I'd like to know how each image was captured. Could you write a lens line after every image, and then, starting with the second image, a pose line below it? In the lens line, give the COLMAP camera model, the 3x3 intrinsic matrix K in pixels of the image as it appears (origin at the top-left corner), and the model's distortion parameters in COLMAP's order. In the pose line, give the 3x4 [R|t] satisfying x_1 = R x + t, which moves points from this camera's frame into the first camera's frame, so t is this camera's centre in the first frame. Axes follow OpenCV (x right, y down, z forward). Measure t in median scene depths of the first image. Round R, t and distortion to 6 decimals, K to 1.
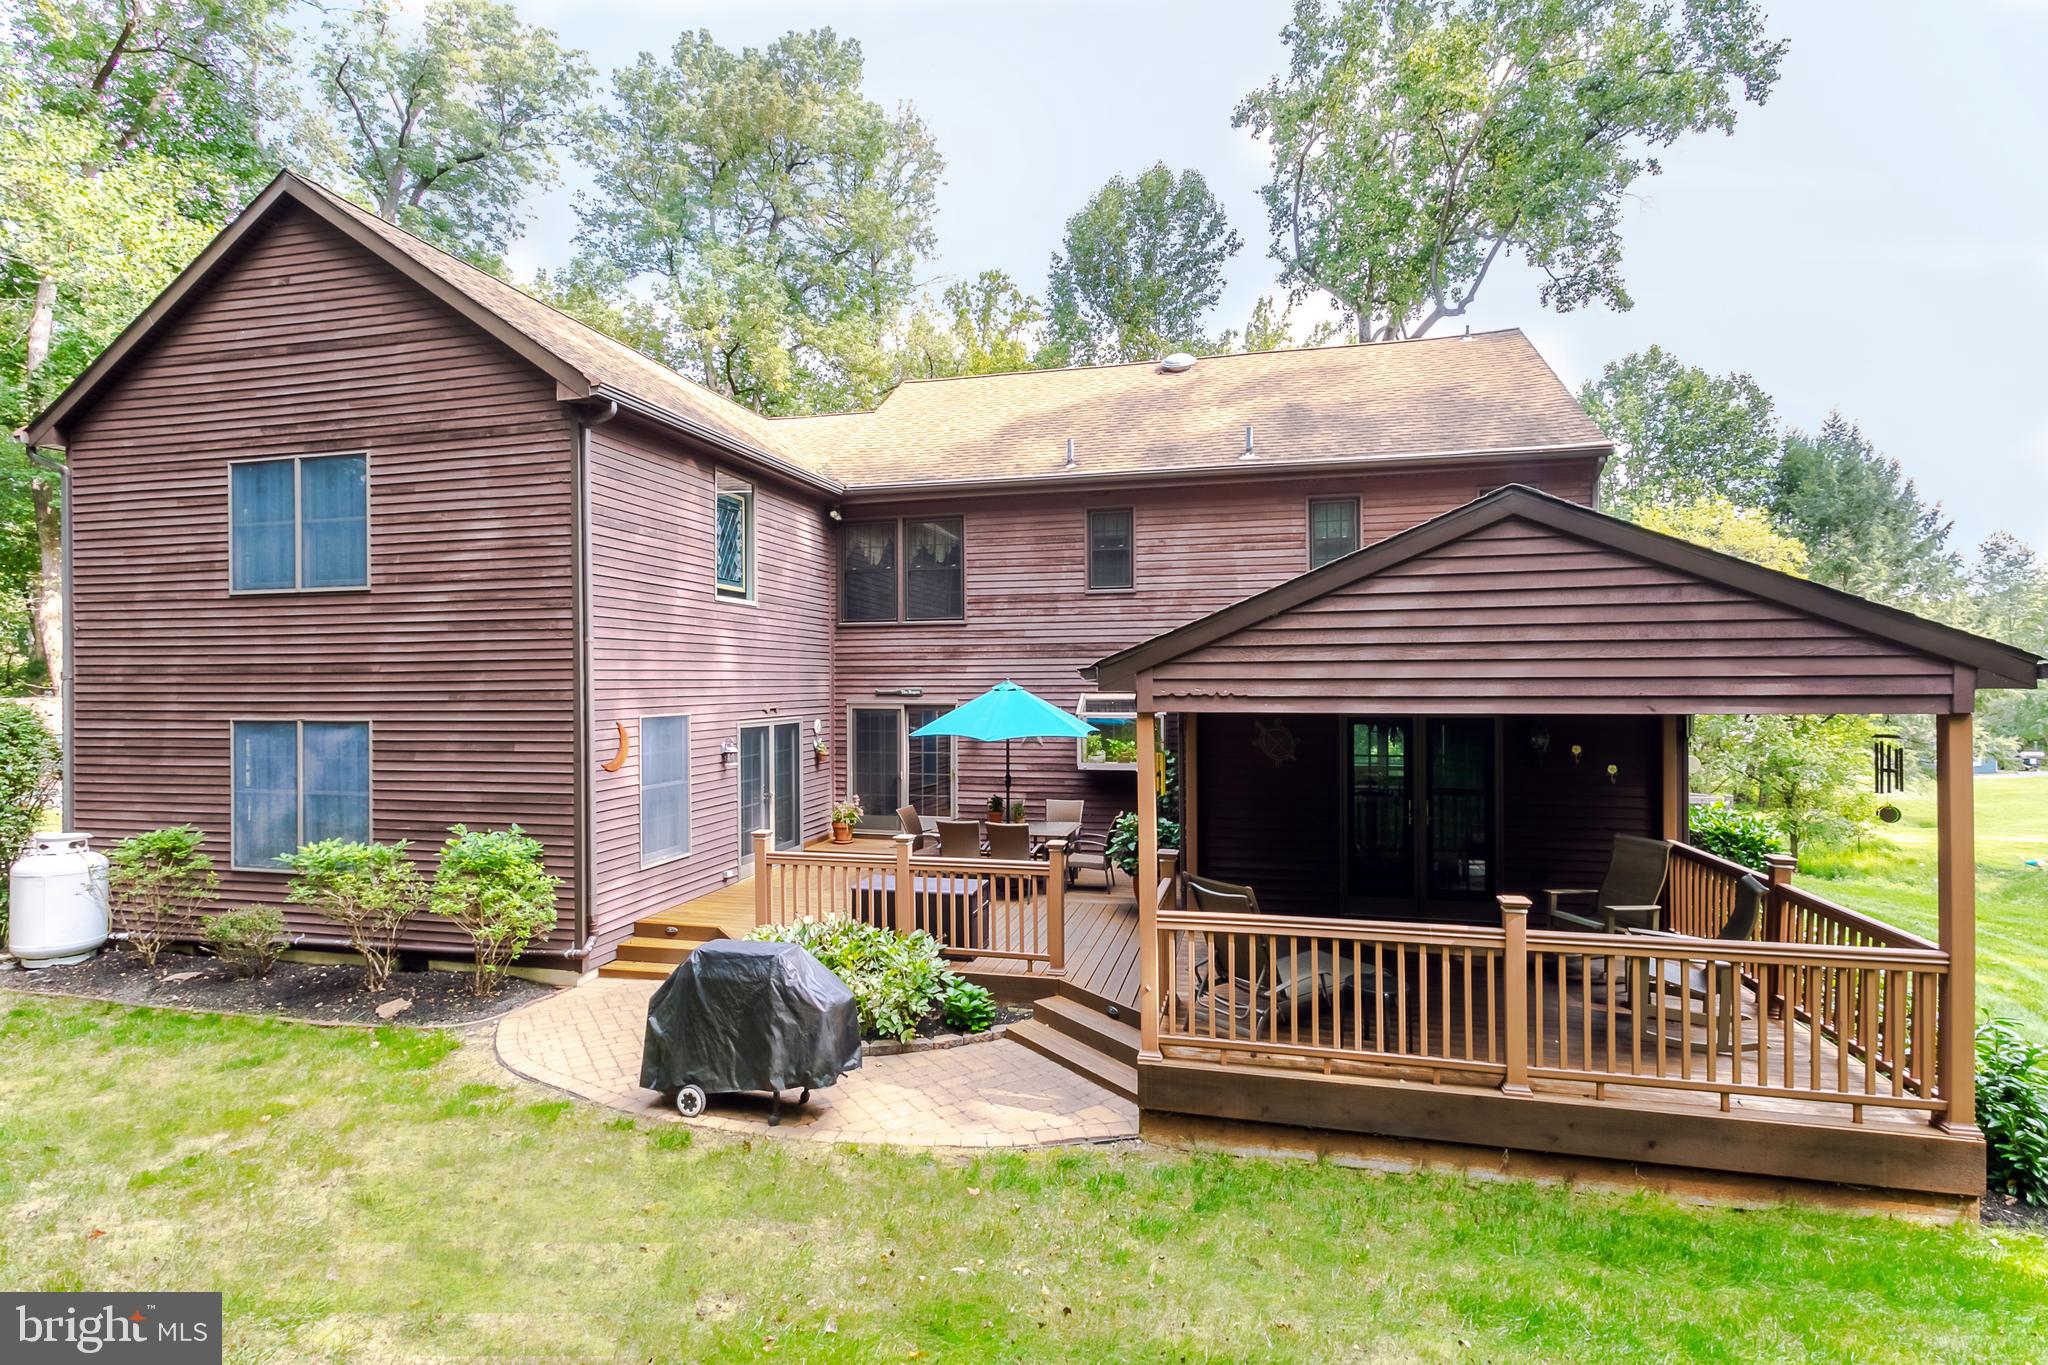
lens RADIAL K [[992.7, 0, 1016.2], [0, 992.7, 713.6], [0, 0, 1]] dist [0.001386, 0.000253]
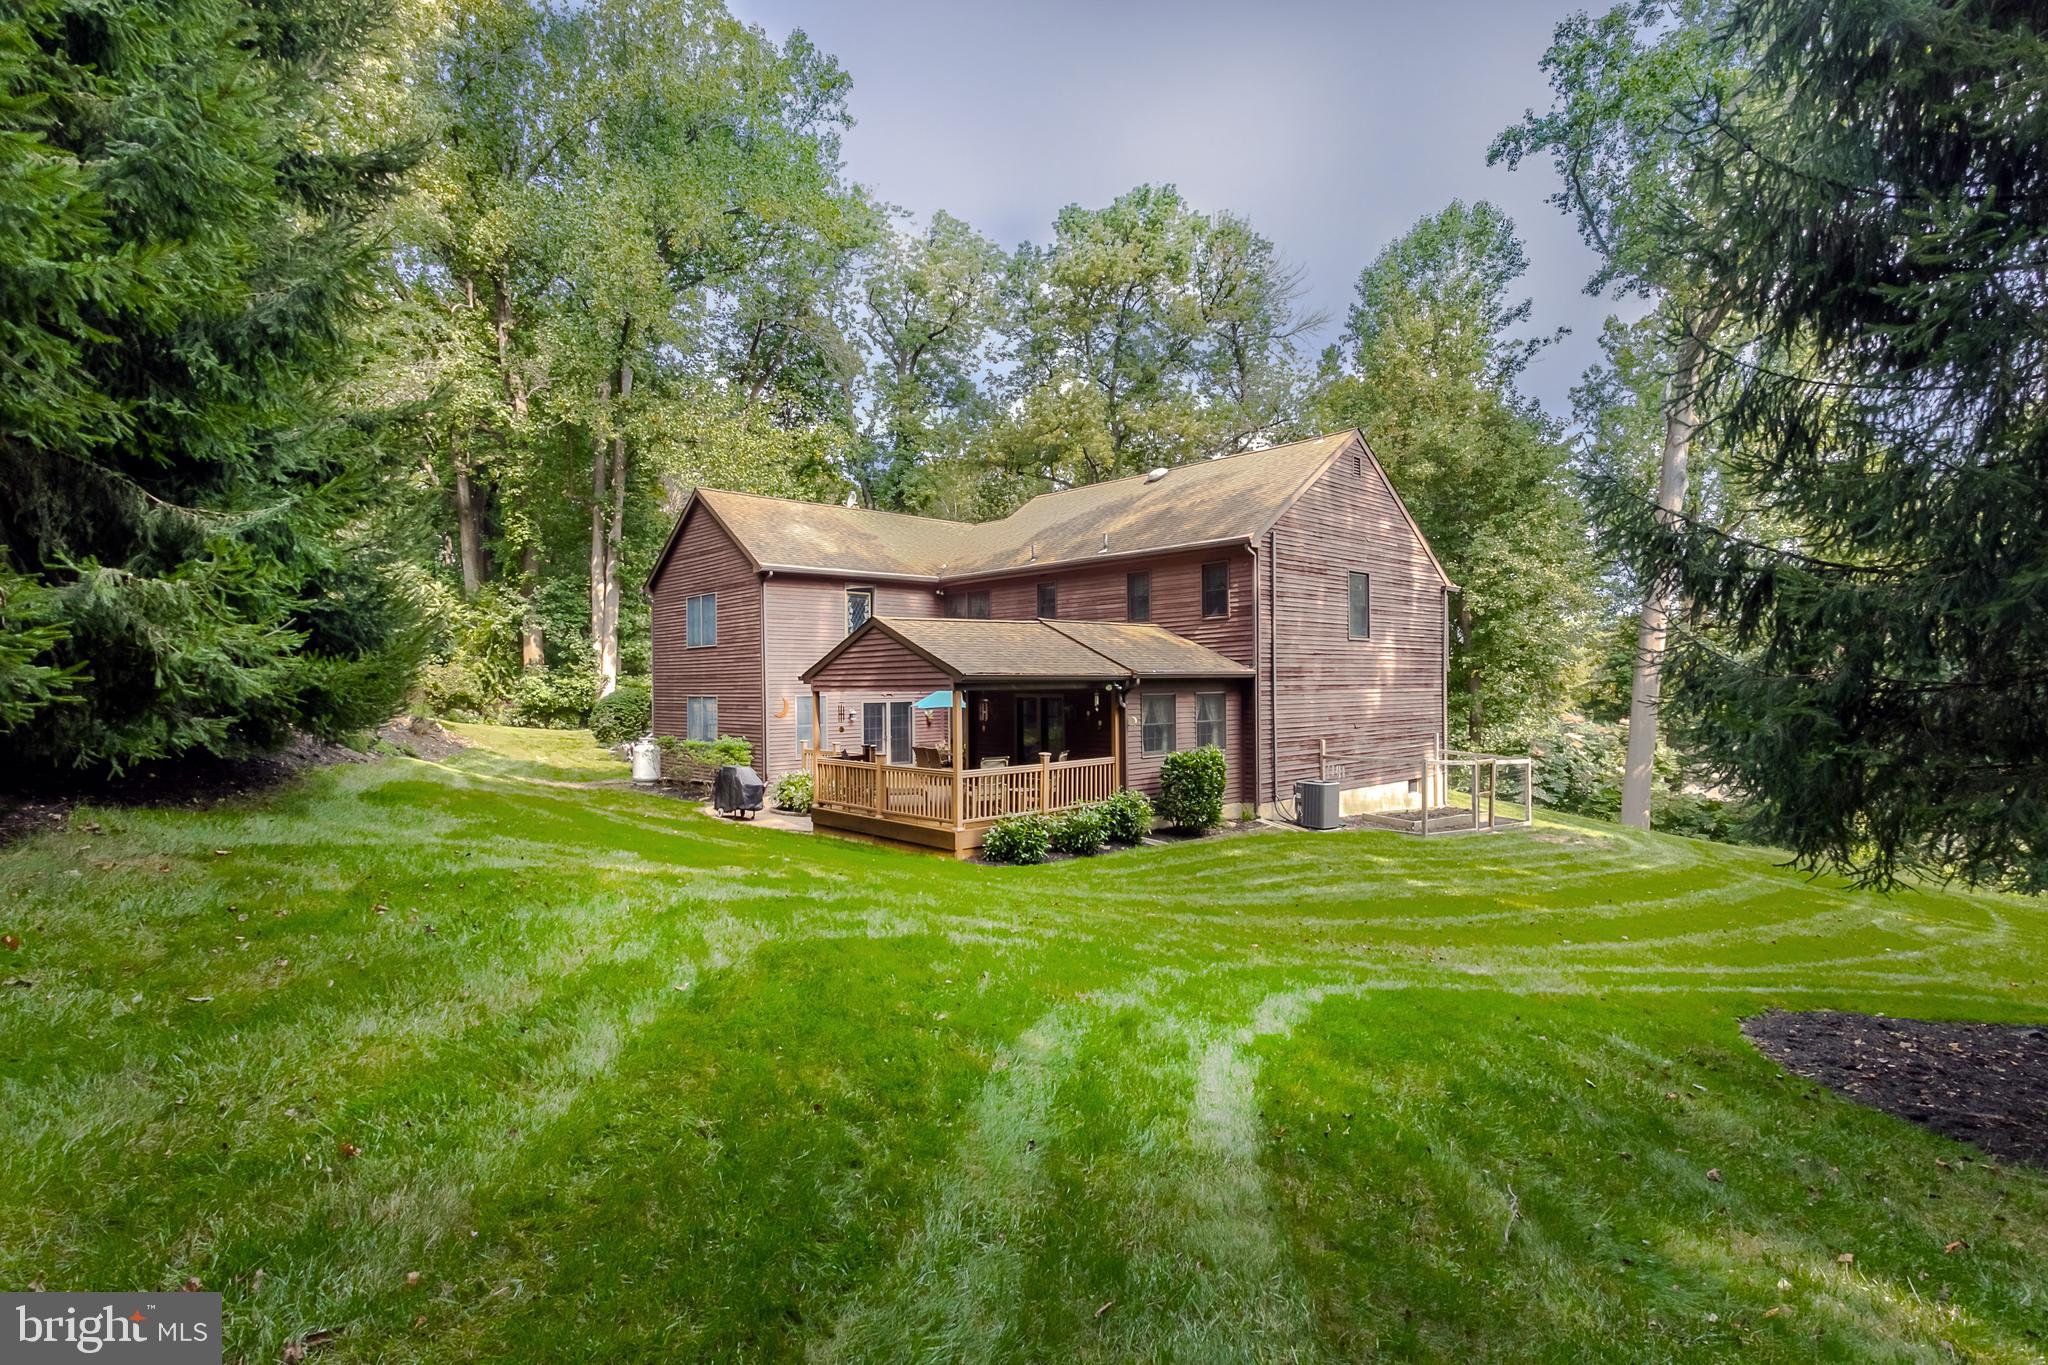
lens RADIAL K [[992.7, 0, 1016.2], [0, 992.7, 713.6], [0, 0, 1]] dist [0.001386, 0.000253]
pose [[0.833949, 0.013136, -0.551685, 1.213239], [-0.008409, 0.999903, 0.011096, 0.013777], [0.551777, -0.004615, 0.833979, -0.617297]]
